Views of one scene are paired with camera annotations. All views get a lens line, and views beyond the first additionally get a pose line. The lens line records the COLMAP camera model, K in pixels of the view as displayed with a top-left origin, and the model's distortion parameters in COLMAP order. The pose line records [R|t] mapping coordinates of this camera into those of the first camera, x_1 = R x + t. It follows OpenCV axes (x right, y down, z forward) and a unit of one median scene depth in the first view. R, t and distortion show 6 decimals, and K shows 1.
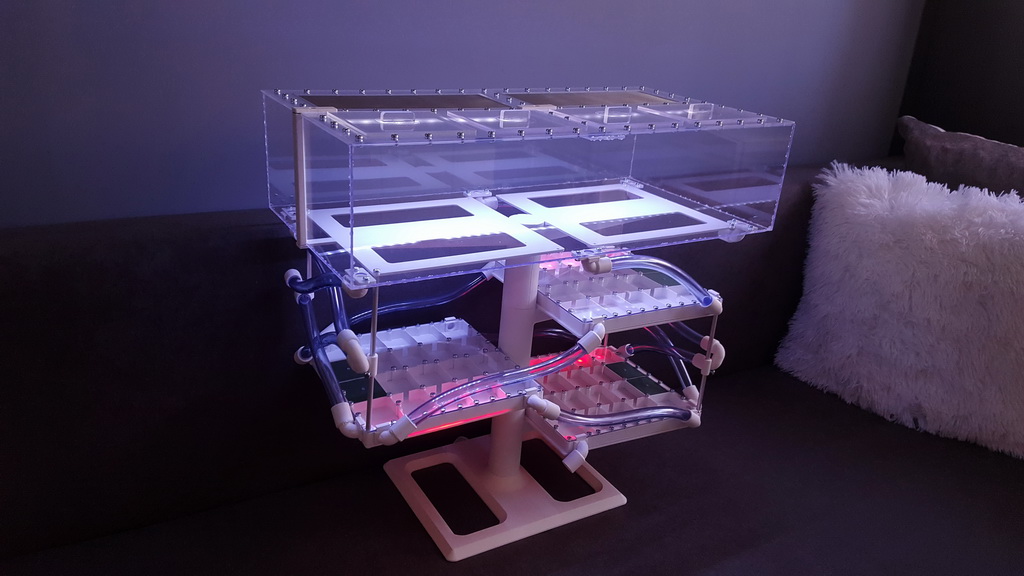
lens RADIAL K [[773.3, 0, 504.7], [0, 773.3, 284.0], [0, 0, 1]] dist [0.118118, -0.187143]
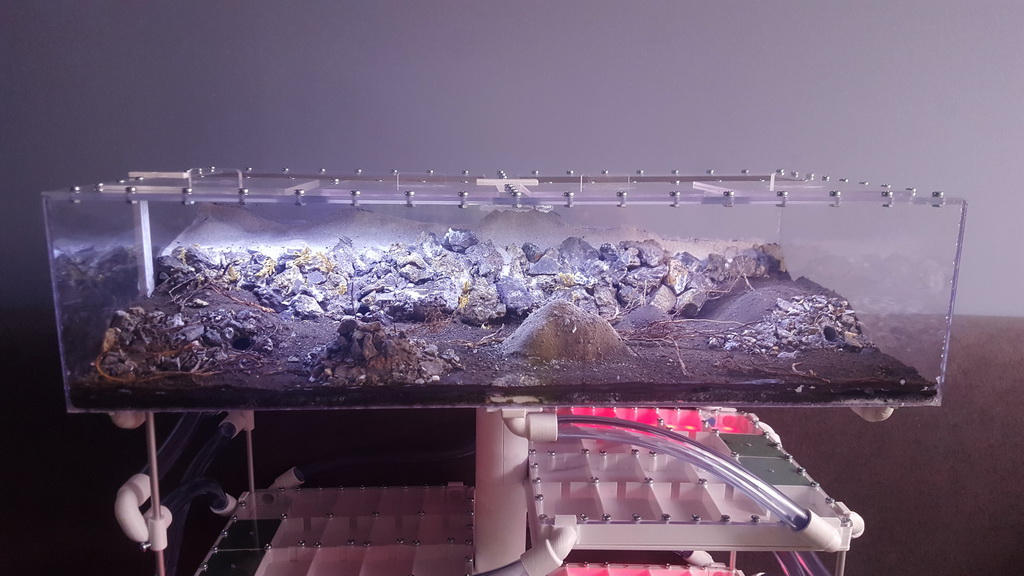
lens RADIAL K [[773.3, 0, 504.7], [0, 773.3, 284.0], [0, 0, 1]] dist [0.118118, -0.187143]
pose [[0.879840, 0.030714, -0.474277, 0.266111], [-0.121760, 0.979172, -0.162468, -0.020342], [0.459409, 0.200694, 0.865255, 0.321292]]
